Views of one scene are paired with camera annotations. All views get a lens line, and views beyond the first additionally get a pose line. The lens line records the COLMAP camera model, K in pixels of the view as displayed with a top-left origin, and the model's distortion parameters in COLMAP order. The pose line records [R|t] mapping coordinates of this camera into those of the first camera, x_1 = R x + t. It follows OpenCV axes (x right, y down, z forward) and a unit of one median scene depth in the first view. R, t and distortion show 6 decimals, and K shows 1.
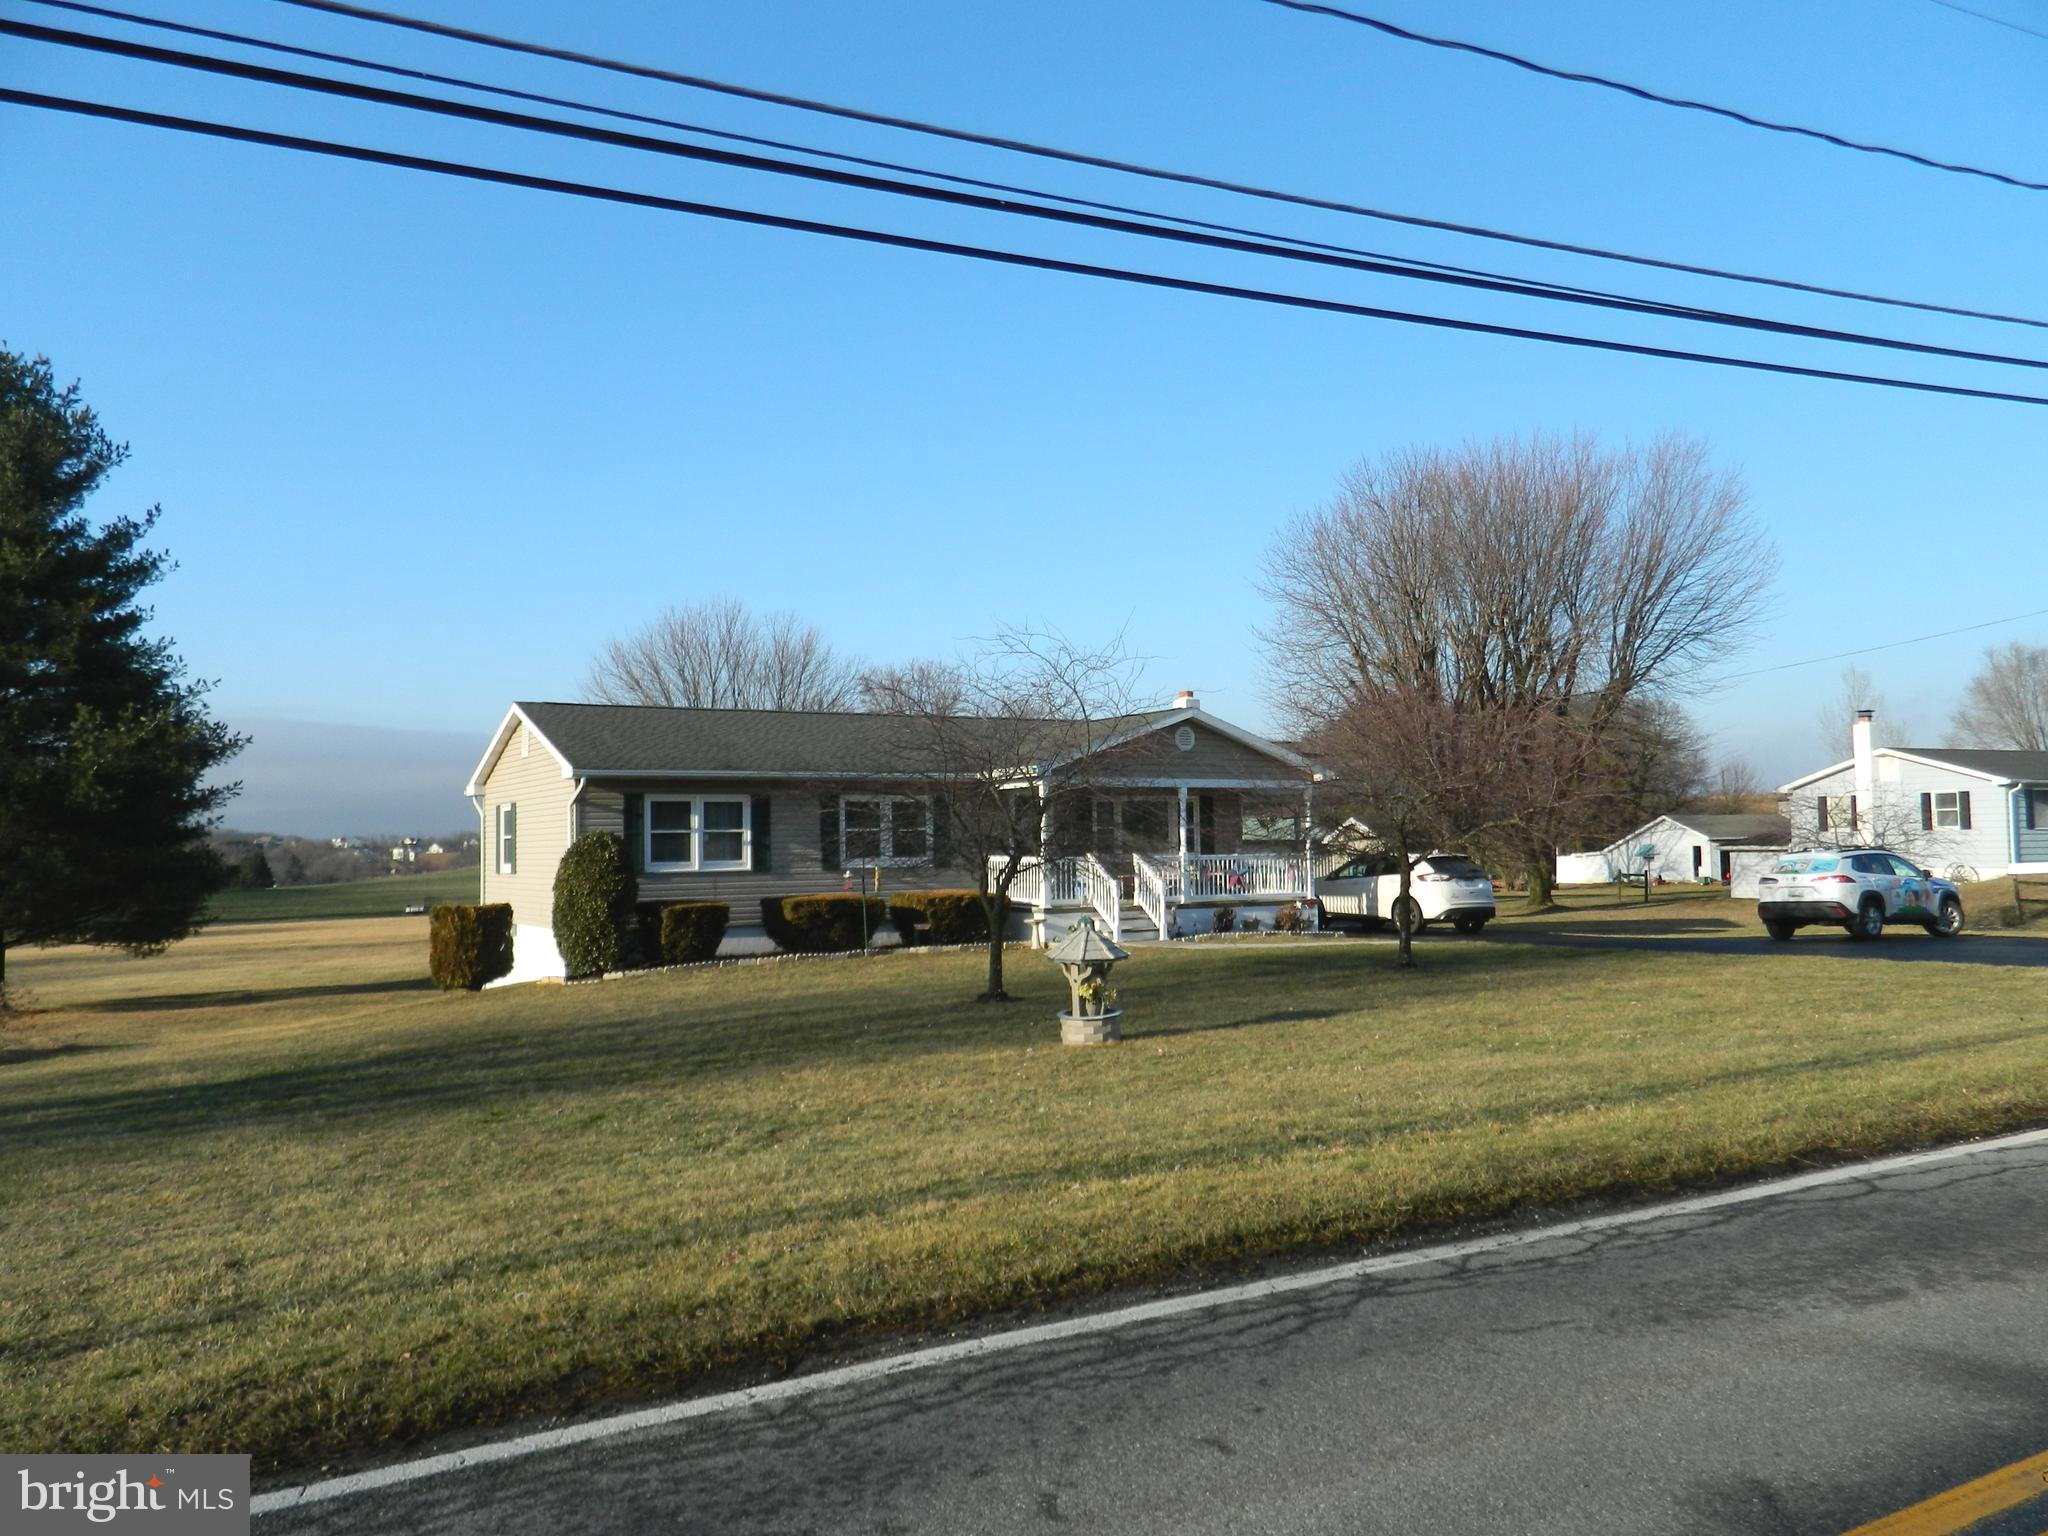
lens RADIAL K [[1556.2, 0, 1020.8], [0, 1556.2, 775.2], [0, 0, 1]] dist [0.023867, -0.008854]
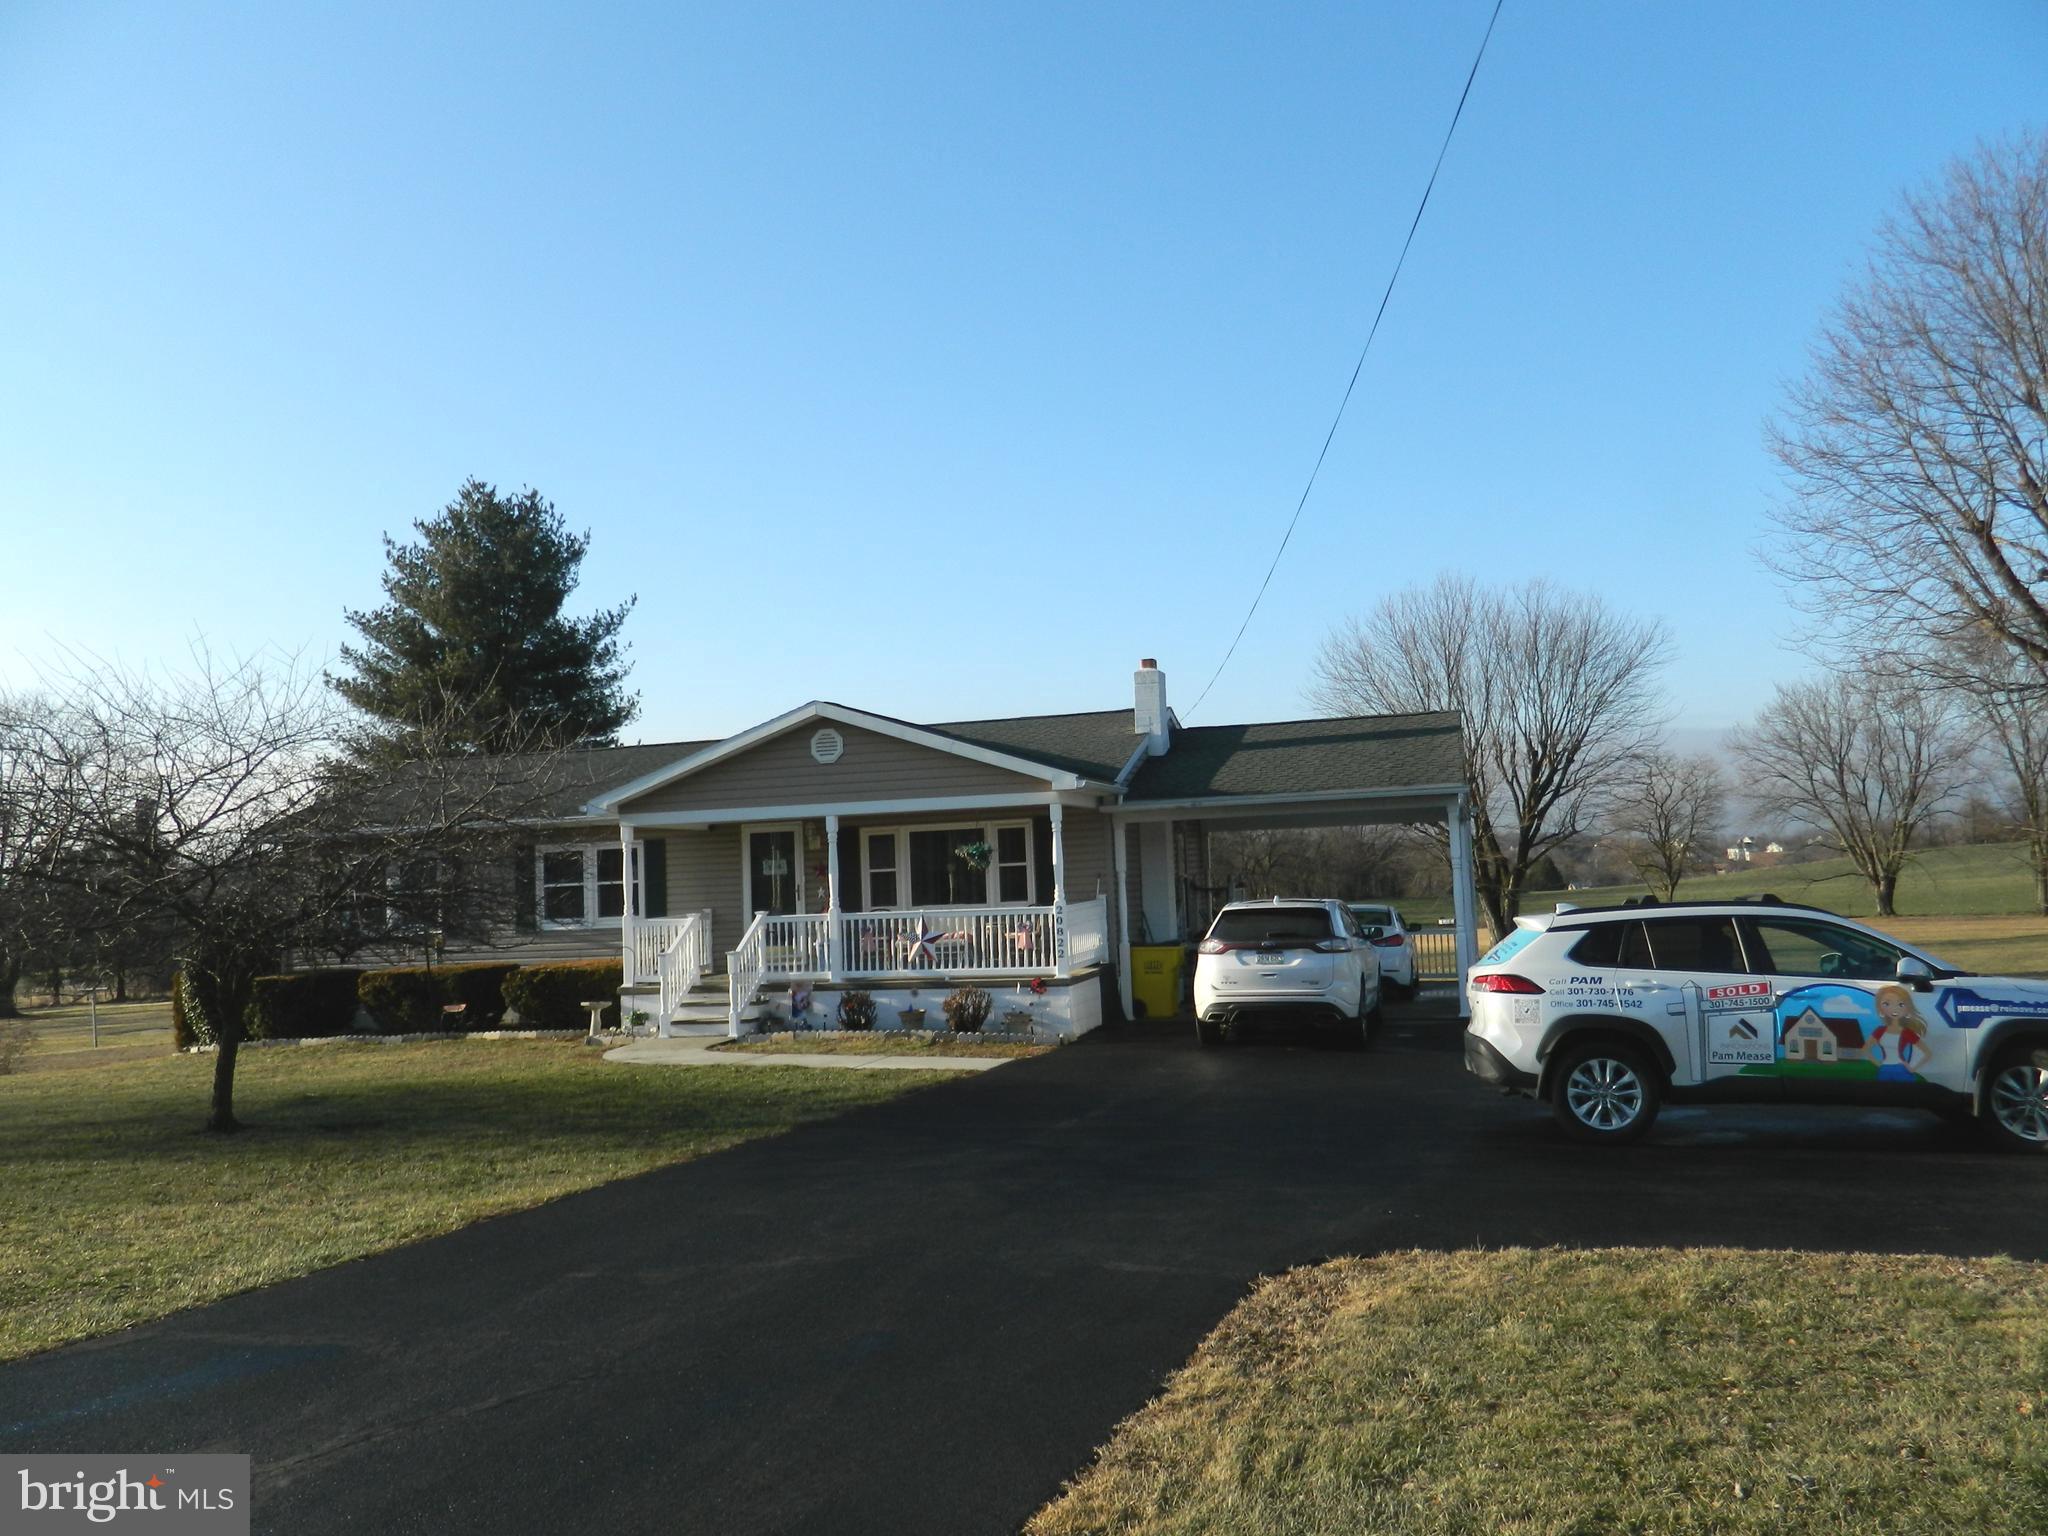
lens RADIAL K [[1556.2, 0, 1017.2], [0, 1556.2, 763.0], [0, 0, 1]] dist [0.023867, -0.008854]
pose [[0.683538, -0.070095, -0.726541, 0.669979], [0.064235, 0.997293, -0.035783, 0.014523], [0.727083, -0.022210, 0.686191, 0.582292]]
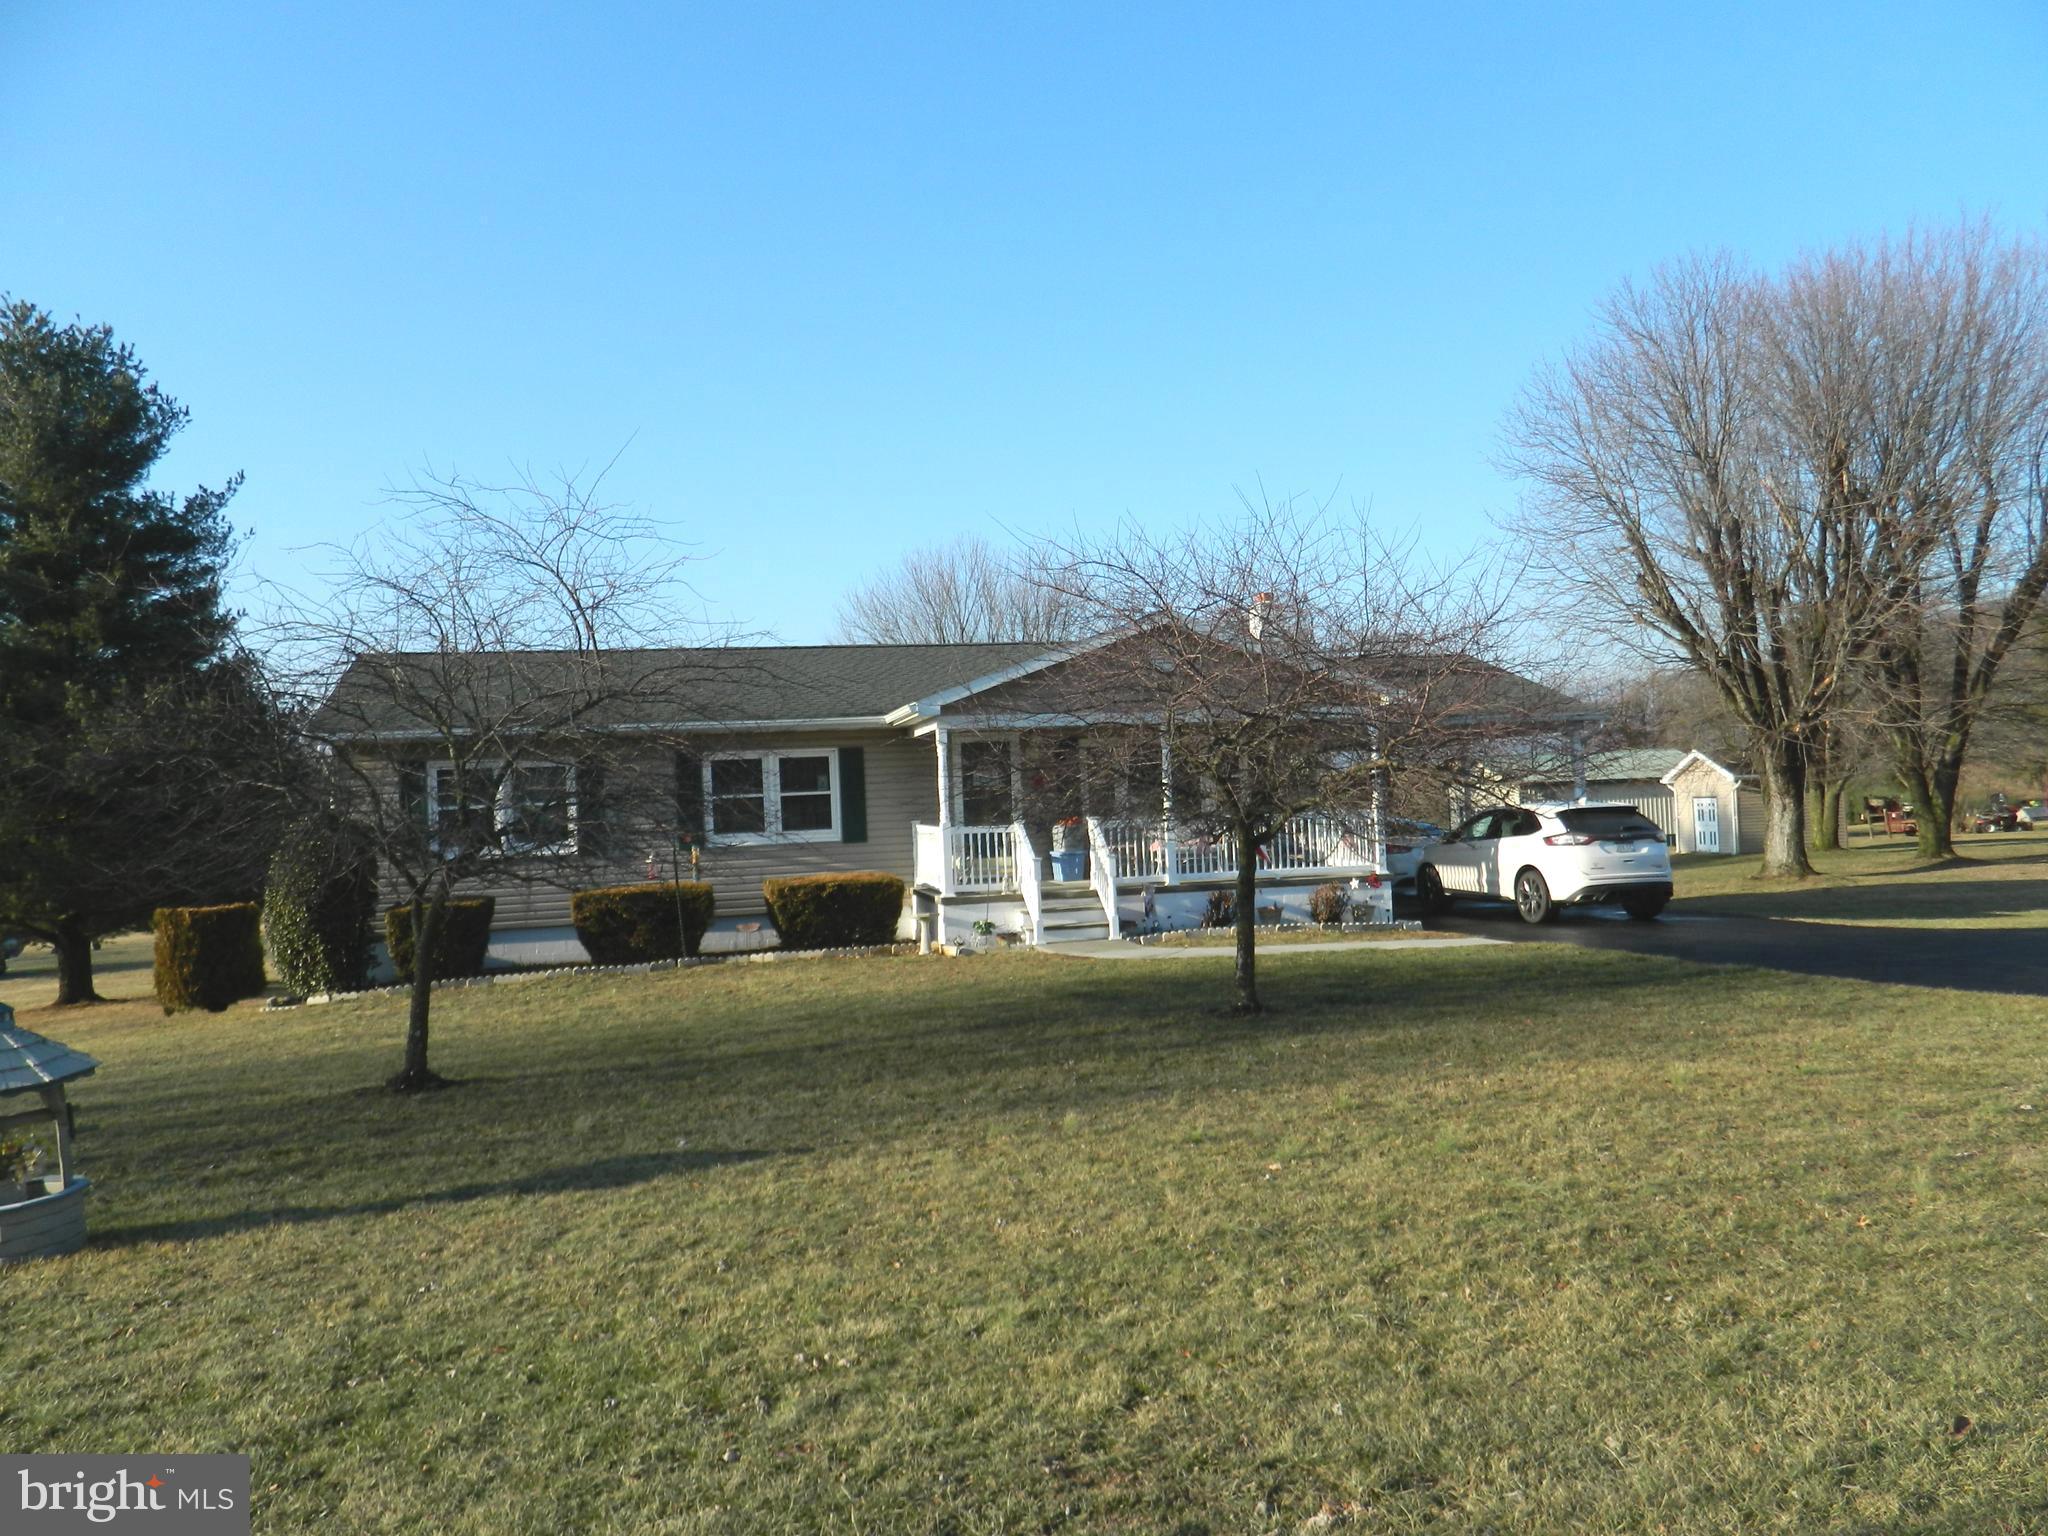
lens RADIAL K [[1556.2, 0, 1015.6], [0, 1556.2, 764.6], [0, 0, 1]] dist [0.023867, -0.008854]
pose [[0.958554, -0.034158, -0.282856, 0.239570], [0.041632, 0.998924, 0.020454, 0.009569], [0.281853, -0.031382, 0.958944, 0.296868]]
